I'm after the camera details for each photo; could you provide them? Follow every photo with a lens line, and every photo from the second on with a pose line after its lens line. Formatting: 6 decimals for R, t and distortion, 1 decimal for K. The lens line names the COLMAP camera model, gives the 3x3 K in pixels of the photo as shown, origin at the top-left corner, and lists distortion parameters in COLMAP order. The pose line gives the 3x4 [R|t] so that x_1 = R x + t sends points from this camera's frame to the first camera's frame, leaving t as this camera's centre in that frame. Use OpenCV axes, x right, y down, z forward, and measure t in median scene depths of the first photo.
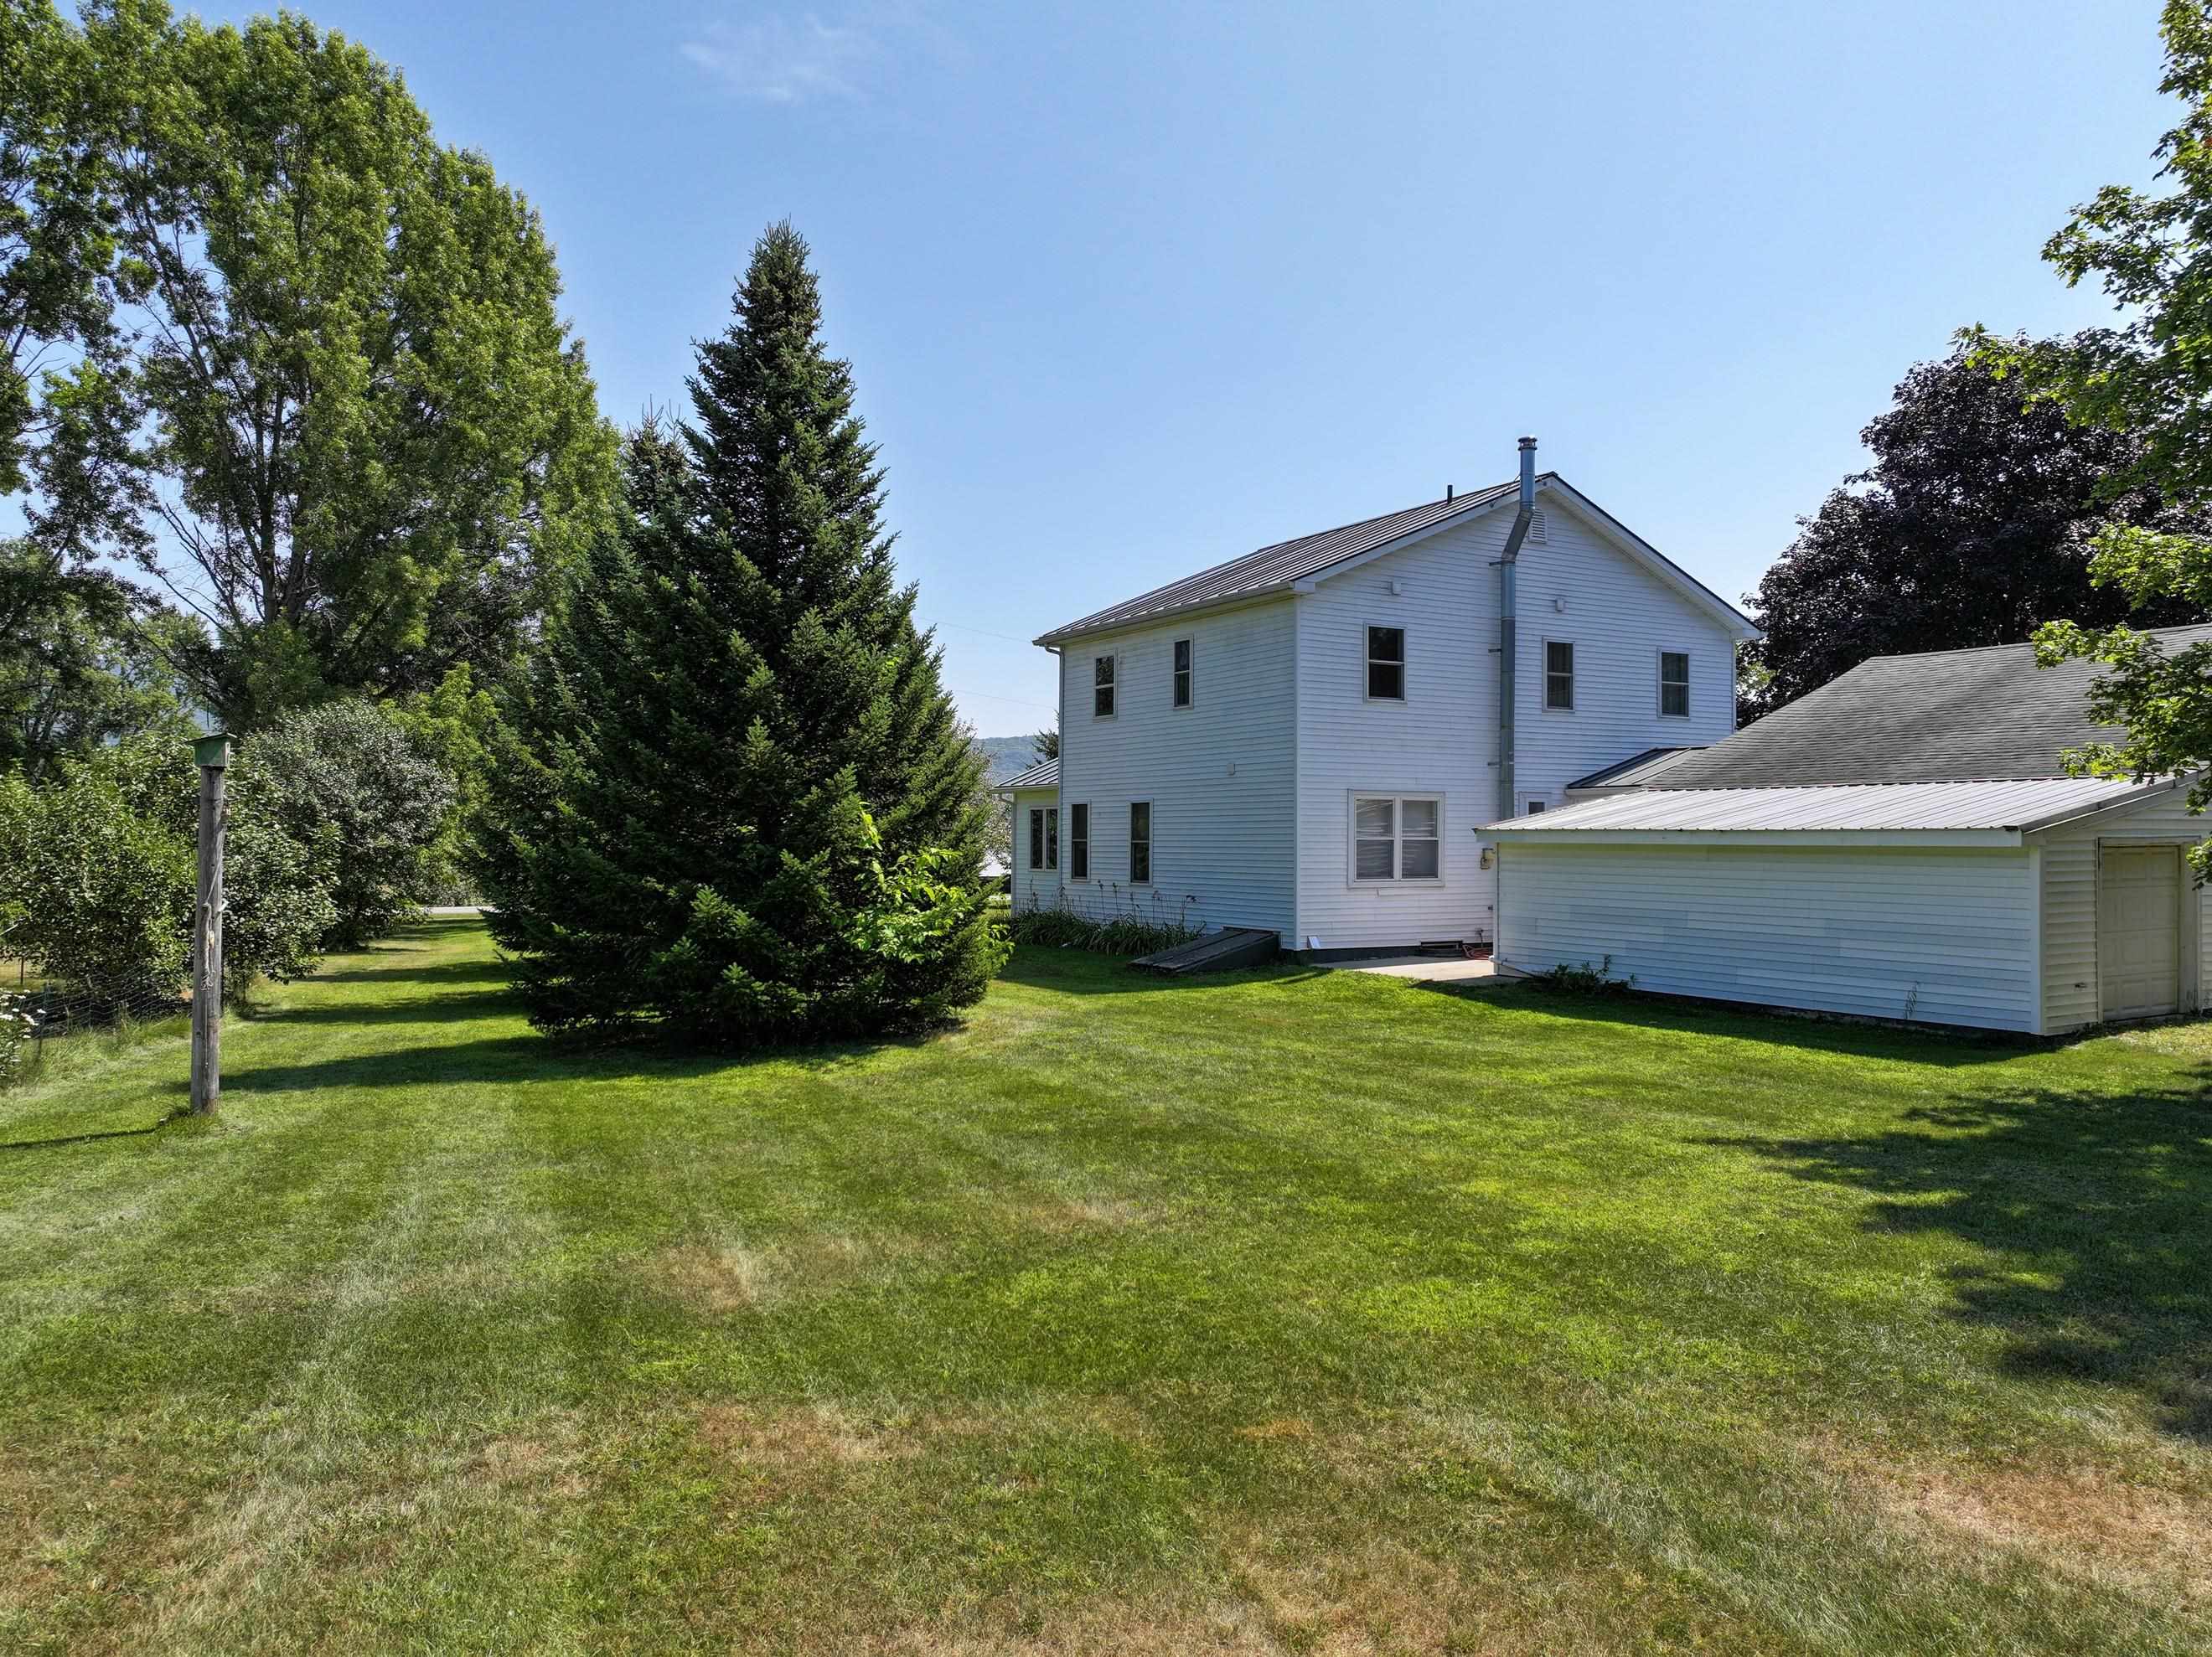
lens RADIAL K [[1556.2, 0, 1102.5], [0, 1556.2, 832.3], [0, 0, 1]] dist [-0.007353, 0.017080]
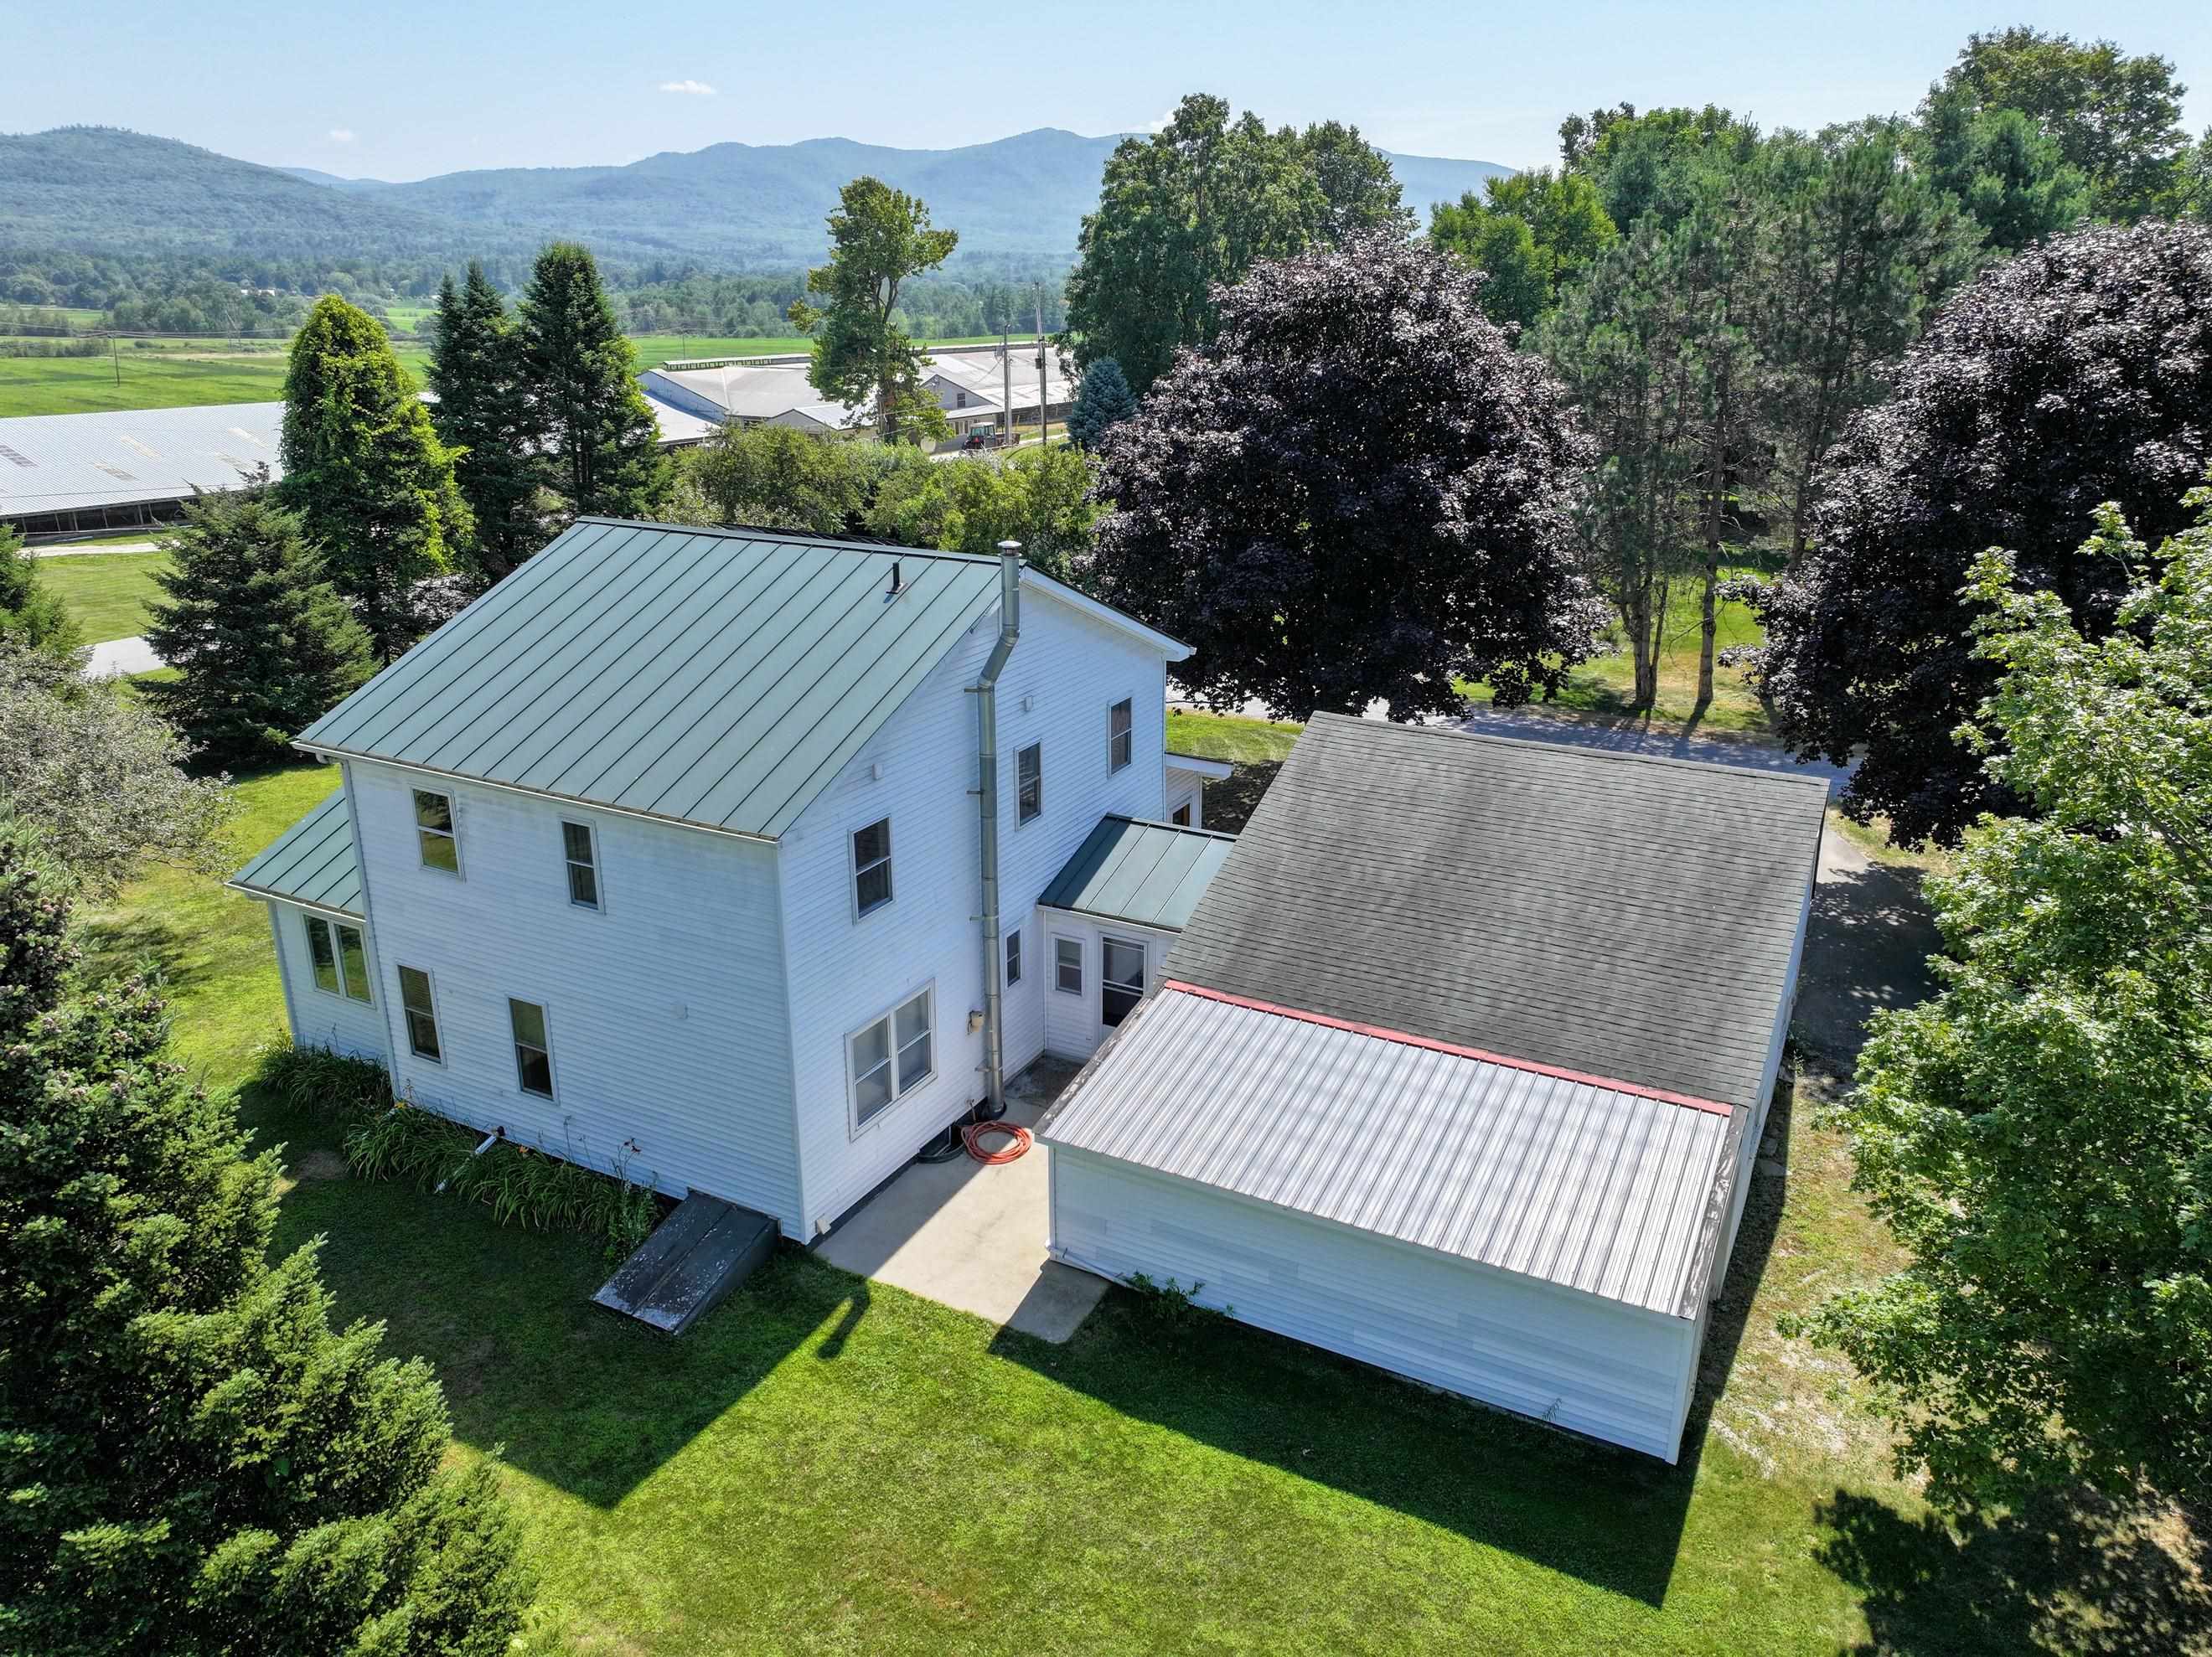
lens RADIAL K [[1556.2, 0, 1115.4], [0, 1556.2, 824.6], [0, 0, 1]] dist [-0.007353, 0.017080]
pose [[0.848267, -0.173738, 0.500259, -0.105528], [-0.005967, 0.941456, 0.337082, -0.394839], [-0.529536, -0.288920, 0.797569, 0.304403]]
